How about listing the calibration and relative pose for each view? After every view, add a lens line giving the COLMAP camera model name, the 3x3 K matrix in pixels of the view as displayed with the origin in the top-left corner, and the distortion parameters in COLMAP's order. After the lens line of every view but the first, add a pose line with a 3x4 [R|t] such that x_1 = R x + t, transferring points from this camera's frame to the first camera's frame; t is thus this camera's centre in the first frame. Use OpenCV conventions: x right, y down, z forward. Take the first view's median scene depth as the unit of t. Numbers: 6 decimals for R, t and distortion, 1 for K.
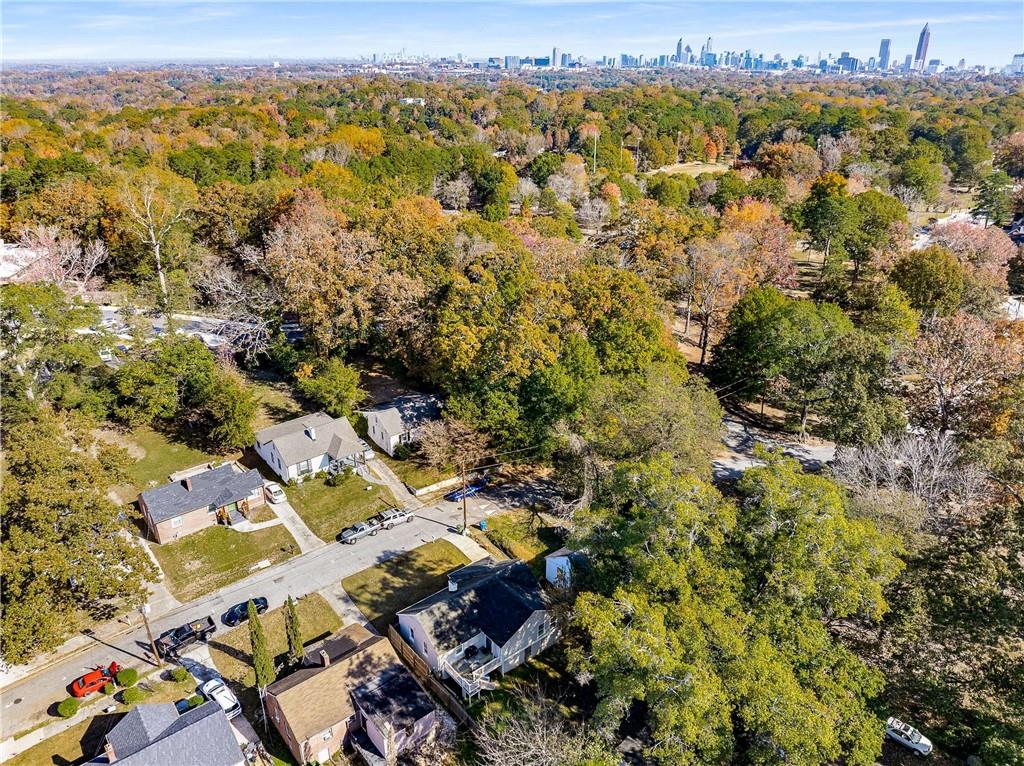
lens RADIAL K [[721.9, 0, 514.8], [0, 721.9, 367.1], [0, 0, 1]] dist [-0.054451, 0.024709]
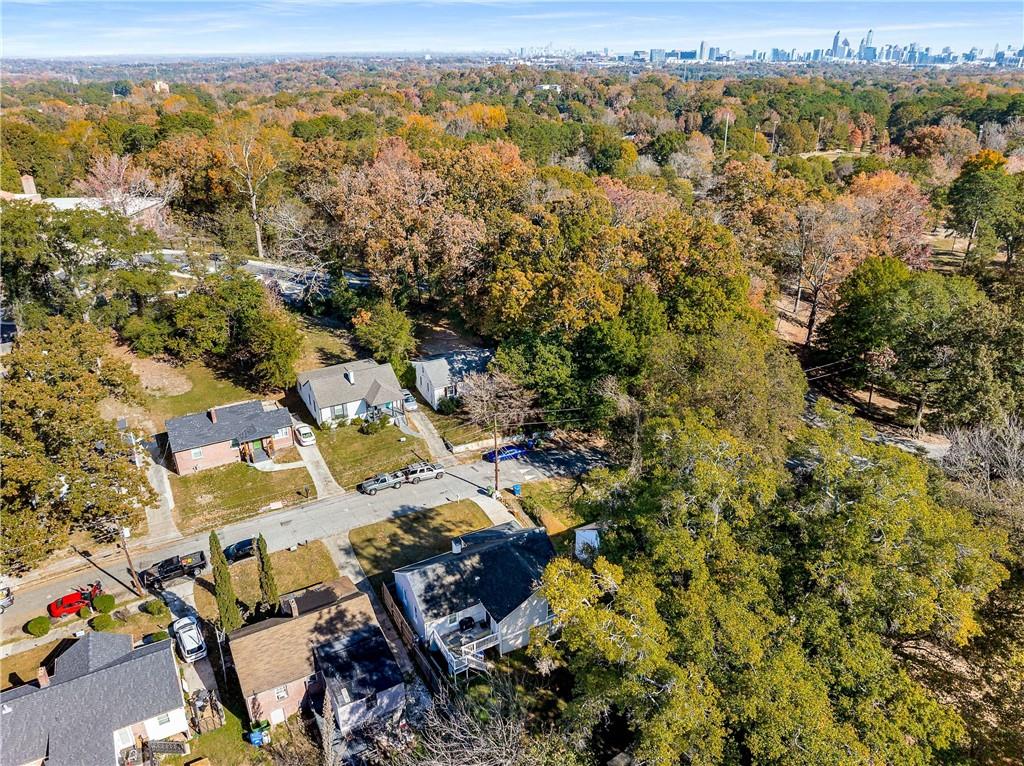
lens RADIAL K [[721.9, 0, 514.8], [0, 721.9, 367.1], [0, 0, 1]] dist [-0.054451, 0.024709]
pose [[0.983897, 0.070873, -0.164086, 0.082235], [-0.068547, 0.997451, 0.019799, 0.046342], [0.165071, -0.008232, 0.986247, 0.109504]]
